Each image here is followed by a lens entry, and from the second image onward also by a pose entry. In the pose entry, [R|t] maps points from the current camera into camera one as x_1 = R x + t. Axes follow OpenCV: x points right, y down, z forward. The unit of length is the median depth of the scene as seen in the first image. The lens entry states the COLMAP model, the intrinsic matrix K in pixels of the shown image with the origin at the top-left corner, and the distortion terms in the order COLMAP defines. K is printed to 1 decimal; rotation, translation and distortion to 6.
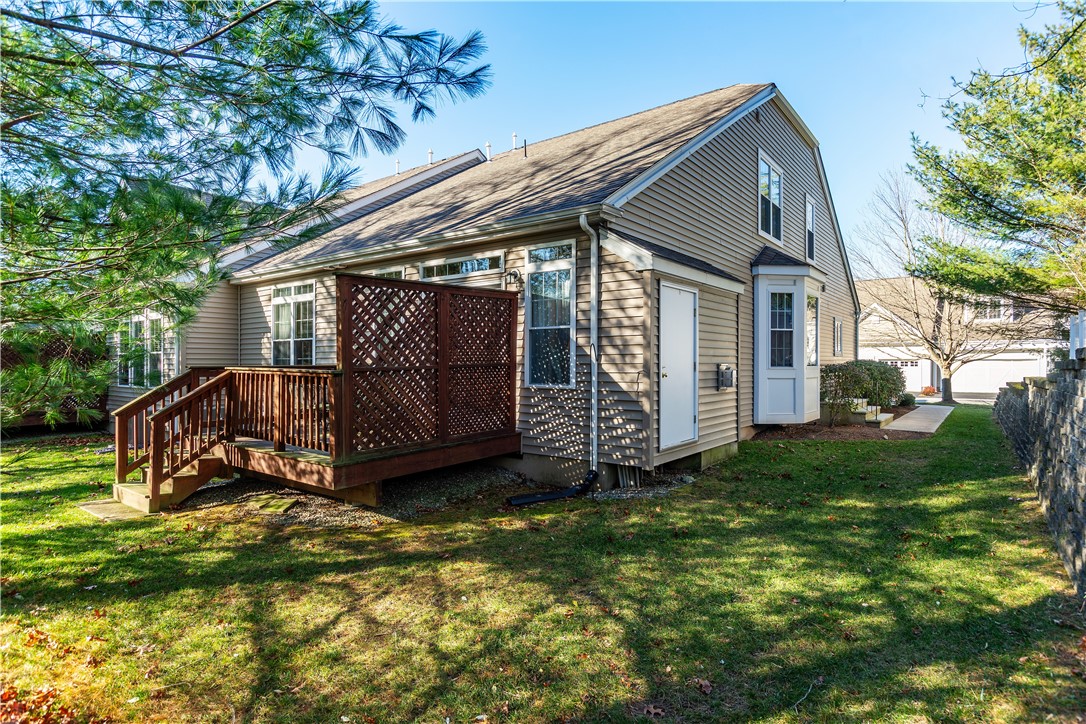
lens RADIAL K [[581.0, 0, 543.0], [0, 581.0, 358.5], [0, 0, 1]] dist [0.001003, 0.000036]
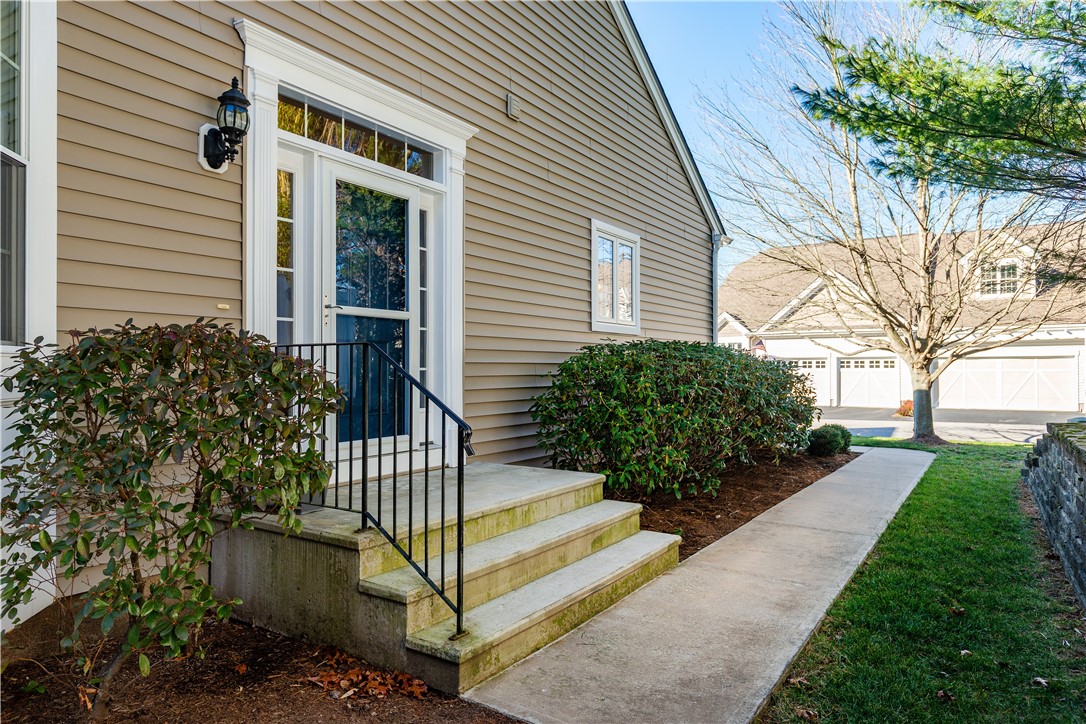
lens RADIAL K [[681.3, 0, 542.9], [0, 681.3, 366.0], [0, 0, 1]] dist [0.005391, 0.001085]
pose [[0.997499, -0.005785, 0.070449, 0.341473], [0.005688, 0.999983, 0.001577, 0.012082], [-0.070457, -0.001172, 0.997514, 0.458384]]
